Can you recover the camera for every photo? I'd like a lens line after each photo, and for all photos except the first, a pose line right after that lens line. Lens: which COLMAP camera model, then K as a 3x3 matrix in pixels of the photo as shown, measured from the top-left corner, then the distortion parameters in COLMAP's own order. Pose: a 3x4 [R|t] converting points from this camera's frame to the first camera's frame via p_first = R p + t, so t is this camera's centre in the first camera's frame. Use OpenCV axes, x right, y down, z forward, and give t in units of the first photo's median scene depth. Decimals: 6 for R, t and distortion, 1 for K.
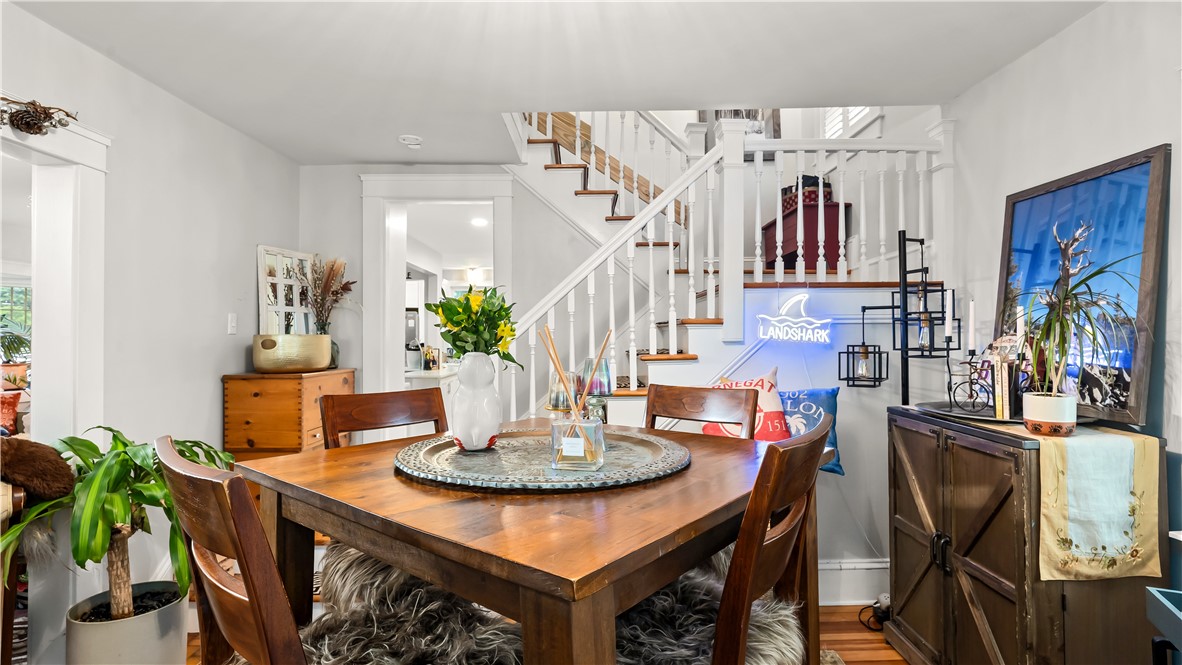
lens RADIAL K [[563.6, 0, 596.2], [0, 563.6, 328.5], [0, 0, 1]] dist [-0.019508, 0.008640]
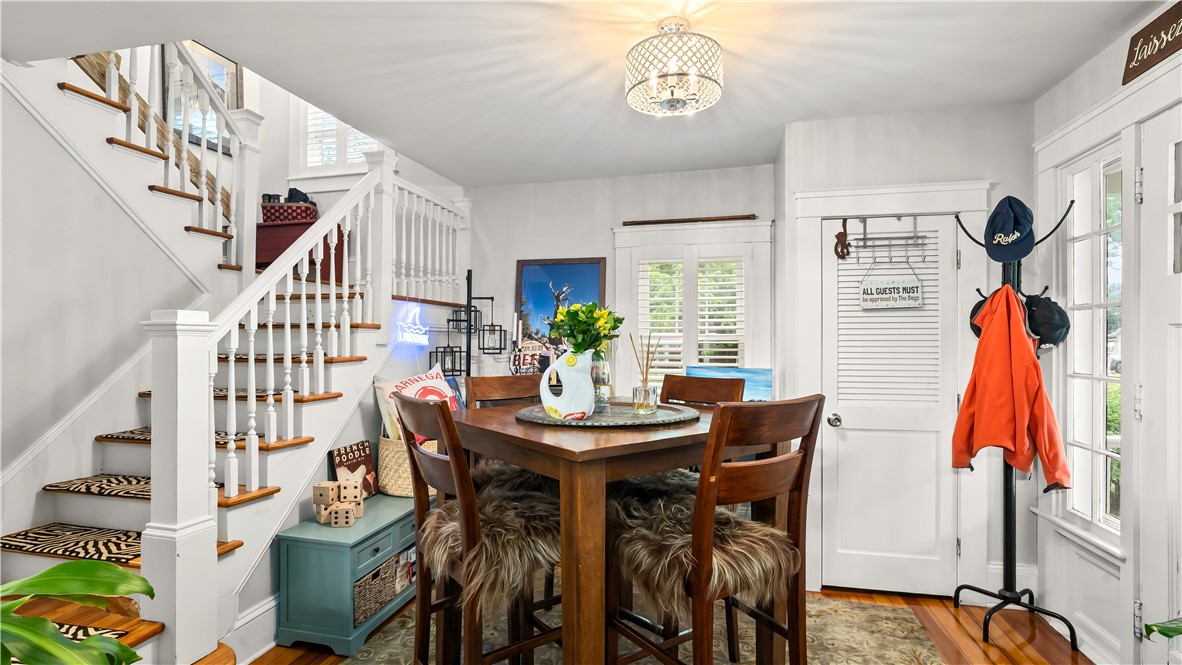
lens RADIAL K [[563.6, 0, 589.9], [0, 563.6, 339.4], [0, 0, 1]] dist [-0.019508, 0.008640]
pose [[0.240675, 0.008479, 0.970569, -0.817792], [-0.012204, 0.999909, -0.005709, 0.014934], [-0.970529, -0.010471, 0.240757, 0.320533]]
